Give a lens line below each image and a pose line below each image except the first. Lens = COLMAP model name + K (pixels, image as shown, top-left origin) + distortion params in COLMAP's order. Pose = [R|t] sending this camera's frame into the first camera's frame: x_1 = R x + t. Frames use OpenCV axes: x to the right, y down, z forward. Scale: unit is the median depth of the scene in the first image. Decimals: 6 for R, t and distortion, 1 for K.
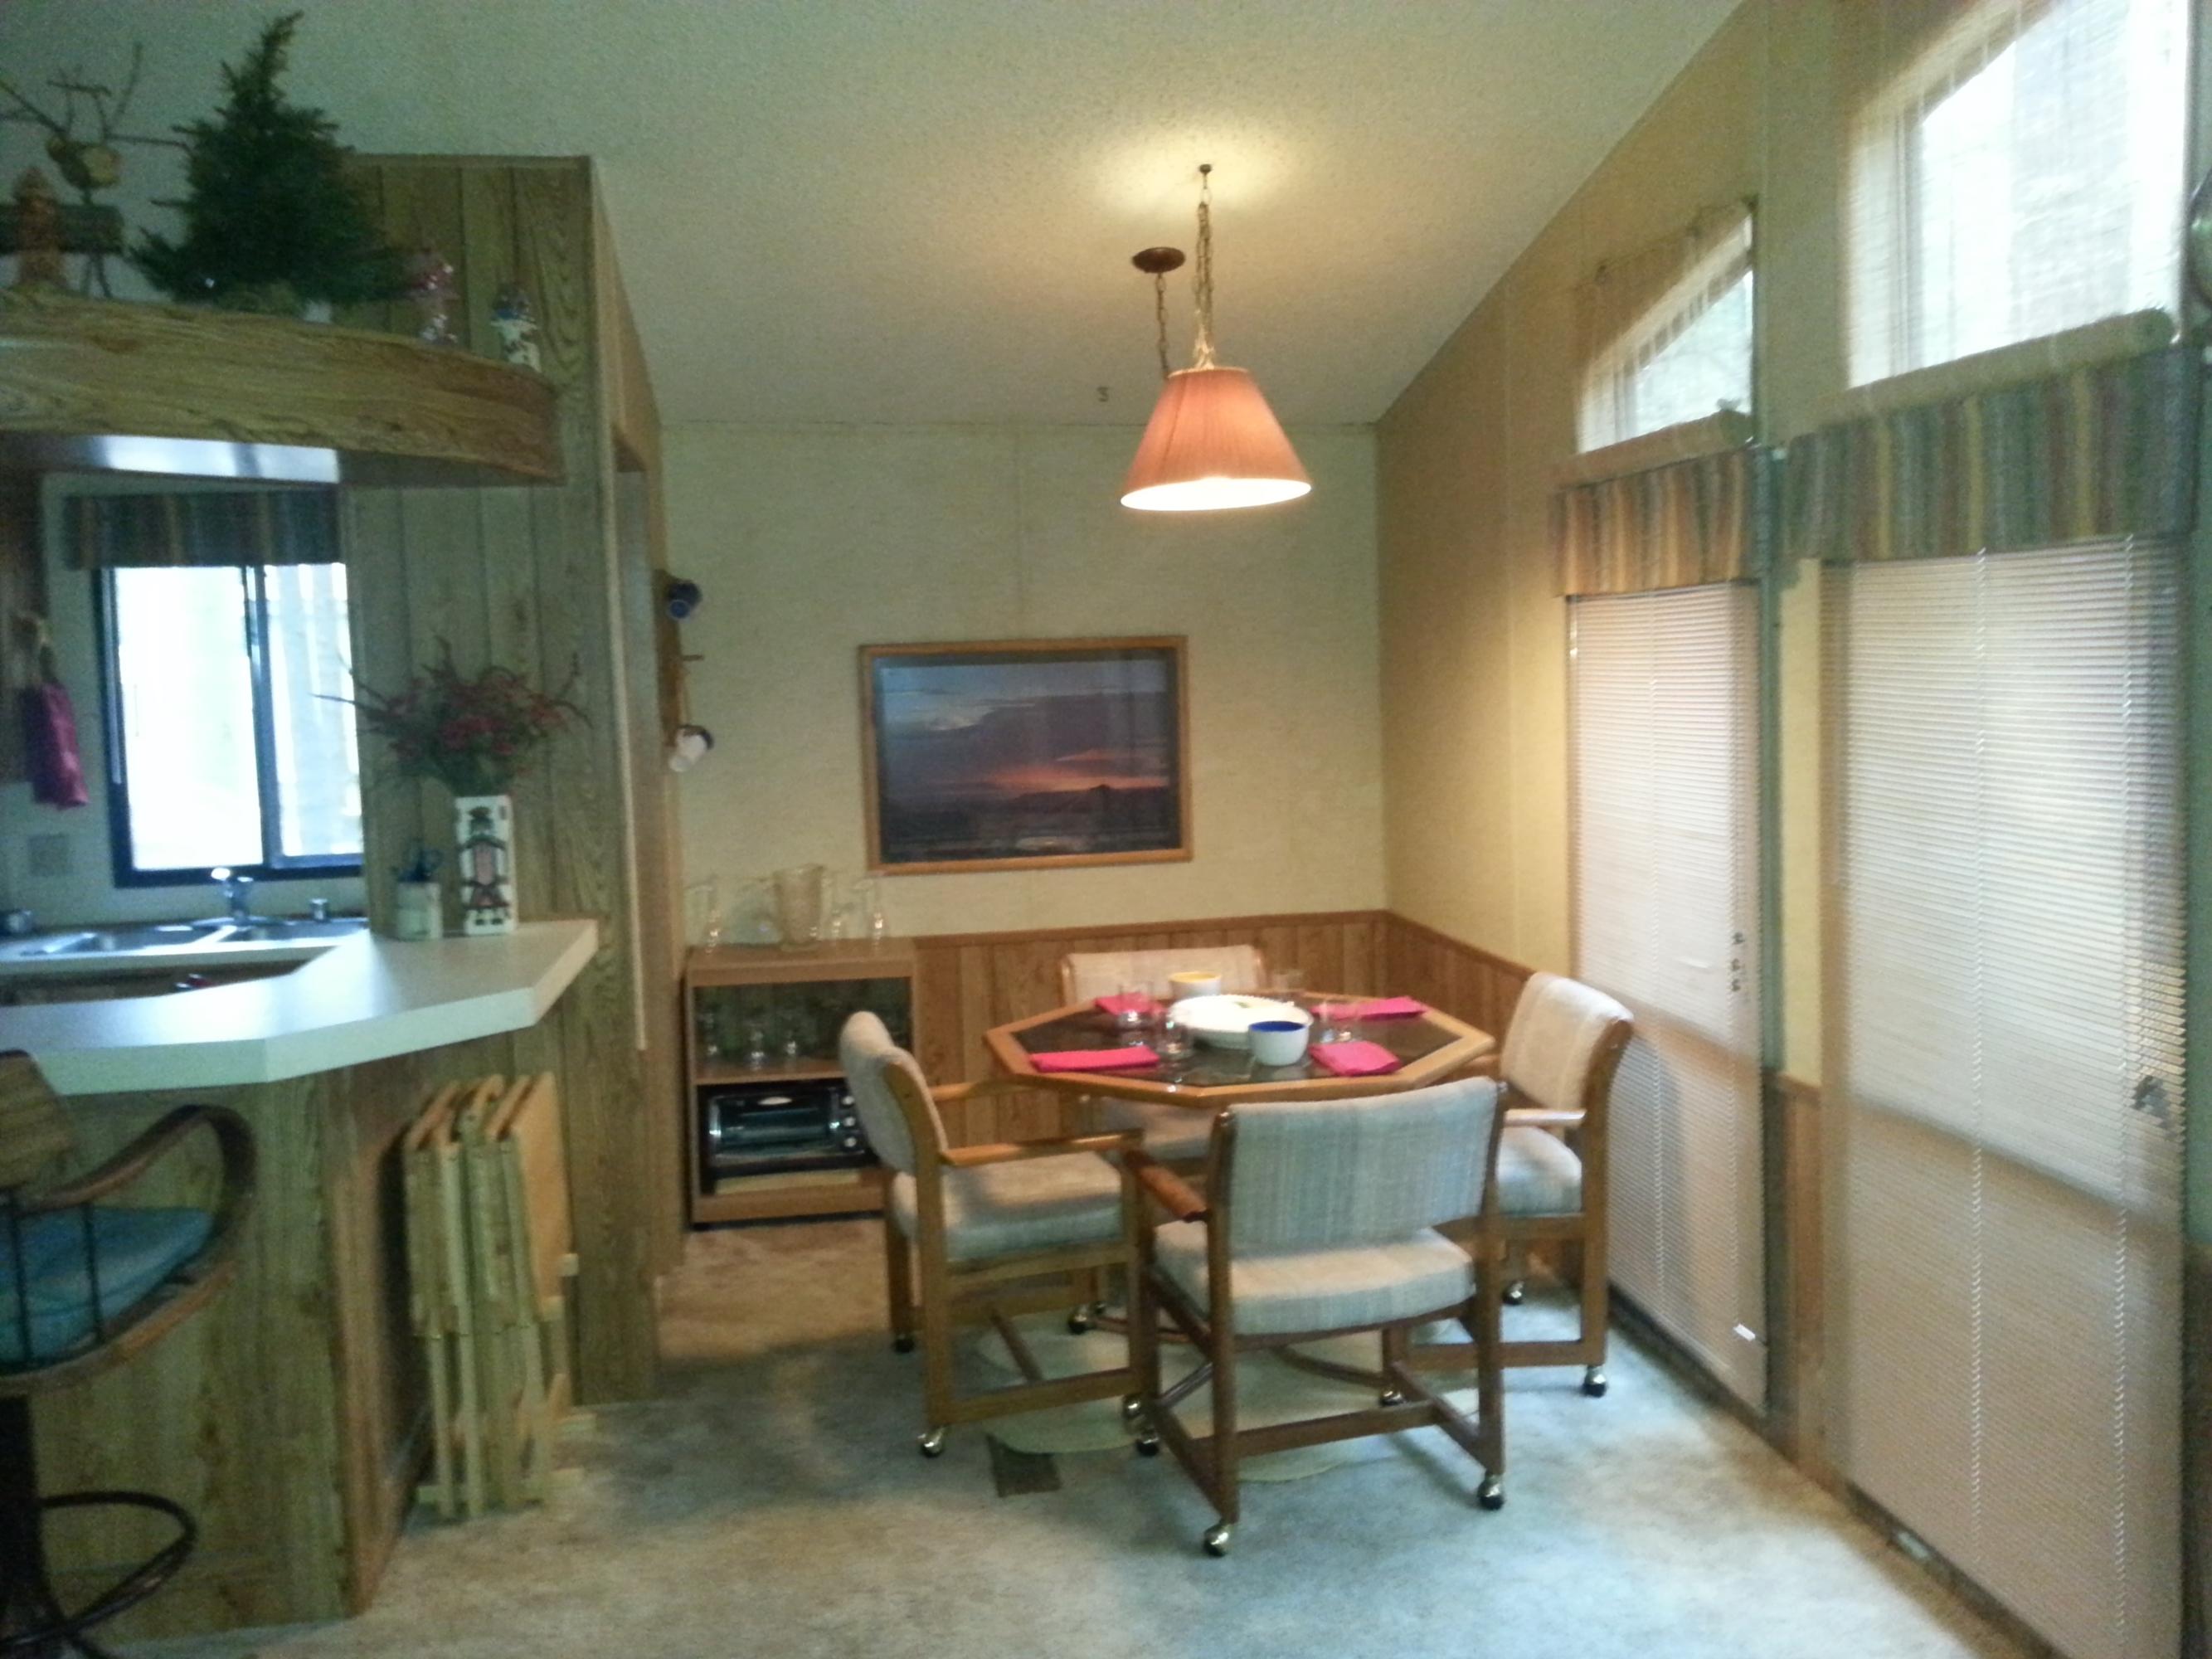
lens RADIAL K [[1845.4, 0, 1131.2], [0, 1845.4, 774.7], [0, 0, 1]] dist [0.121981, -0.166024]
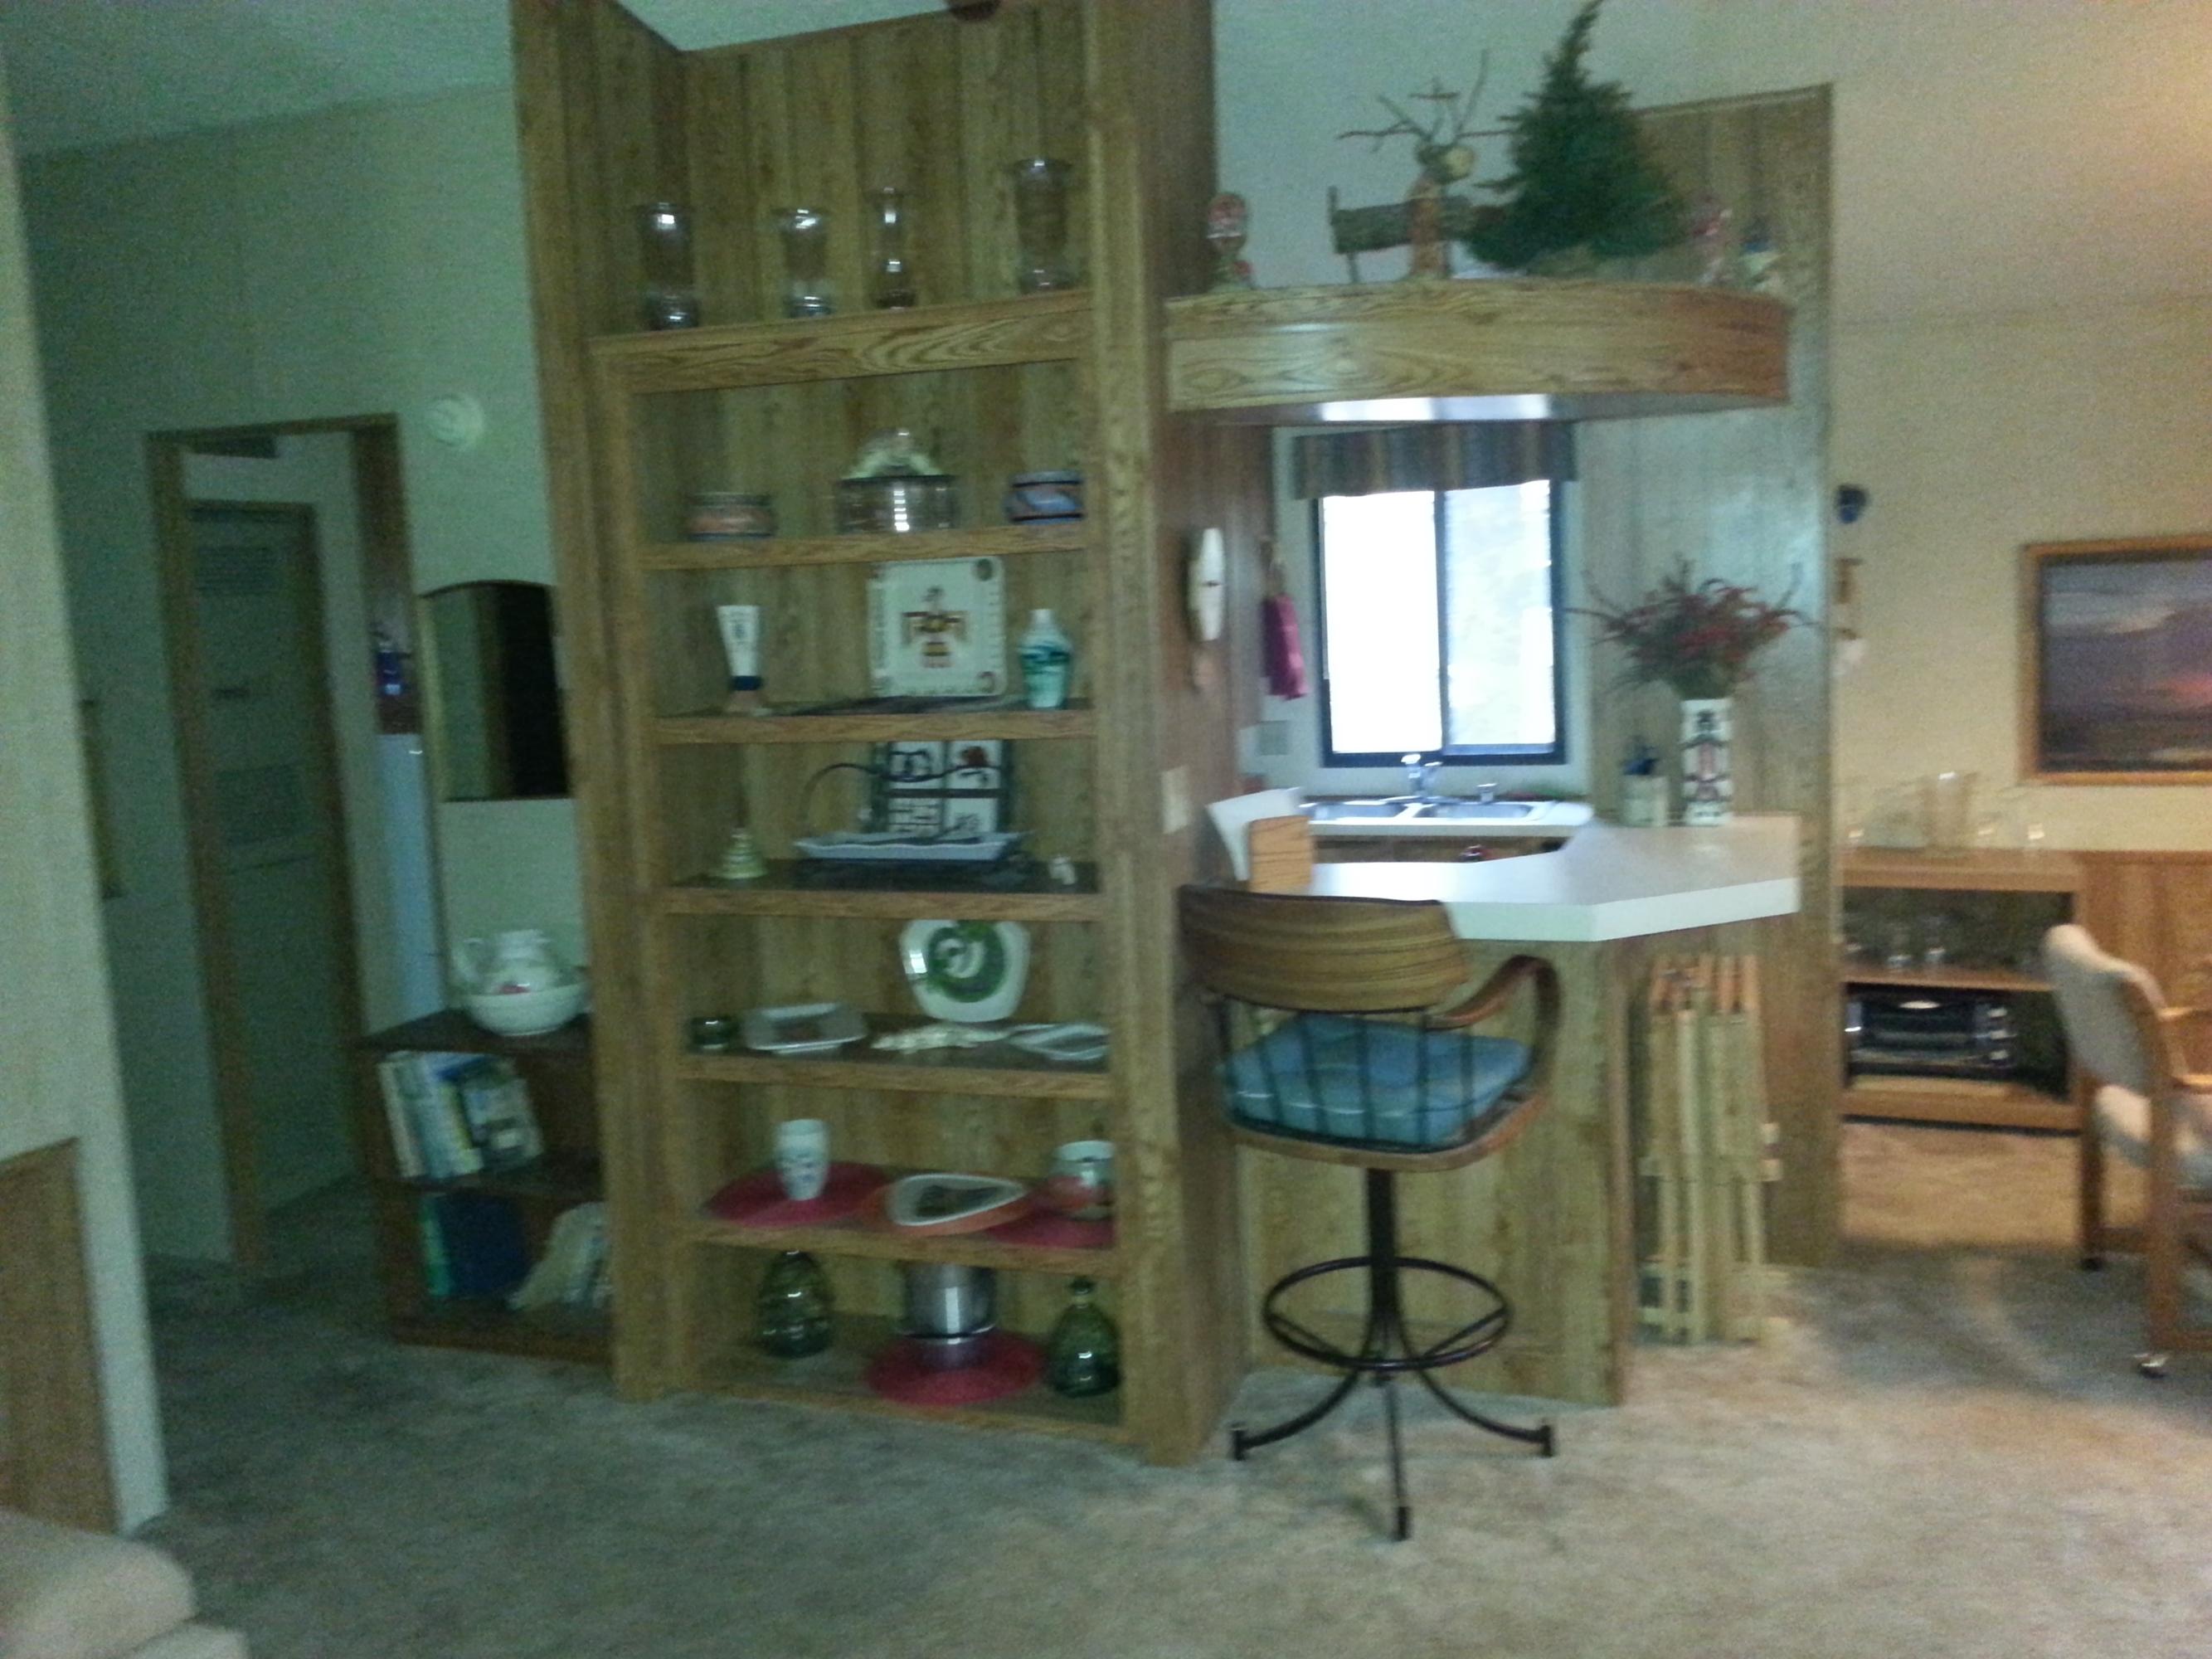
lens RADIAL K [[1845.4, 0, 1131.2], [0, 1845.4, 774.7], [0, 0, 1]] dist [0.121981, -0.166024]
pose [[0.879016, 0.040186, -0.475097, -0.121048], [-0.012517, 0.998043, 0.061261, -0.006853], [0.476629, -0.047903, 0.877799, -0.116690]]
